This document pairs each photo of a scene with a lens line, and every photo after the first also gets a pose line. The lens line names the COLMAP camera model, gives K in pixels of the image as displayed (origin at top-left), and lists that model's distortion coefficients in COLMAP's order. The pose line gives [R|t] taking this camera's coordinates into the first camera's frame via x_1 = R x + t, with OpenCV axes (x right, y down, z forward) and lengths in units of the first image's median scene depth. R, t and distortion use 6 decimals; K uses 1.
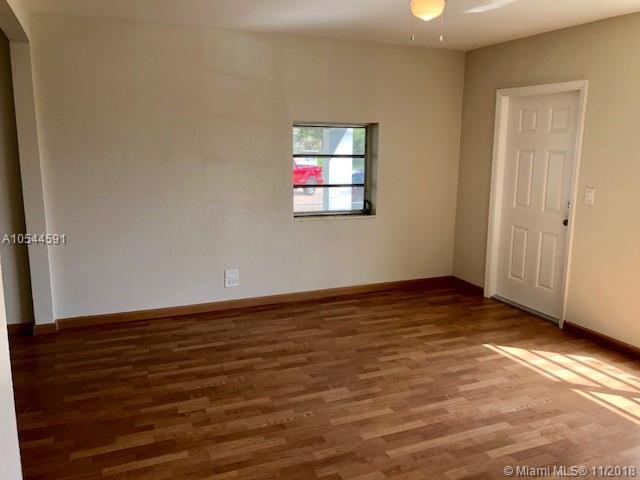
lens RADIAL K [[531.7, 0, 318.1], [0, 531.7, 235.3], [0, 0, 1]] dist [0.027128, -0.018144]
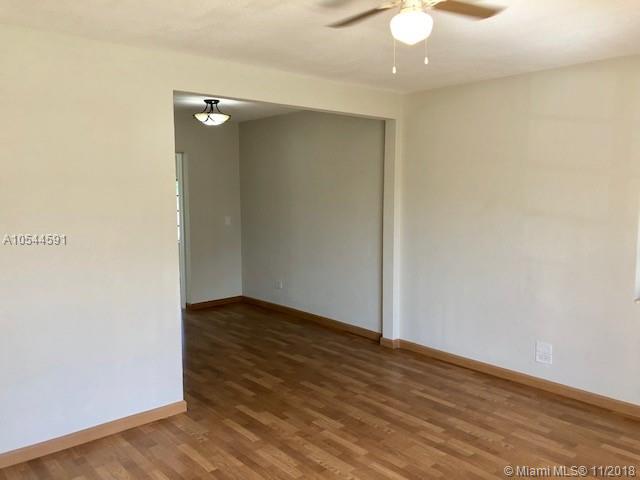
lens RADIAL K [[531.7, 0, 321.5], [0, 531.7, 243.6], [0, 0, 1]] dist [0.027128, -0.018144]
pose [[0.311804, 0.089466, -0.945925, 0.637406], [-0.168016, 0.985060, 0.037784, -0.079191], [0.935173, 0.147149, 0.322177, 0.452299]]
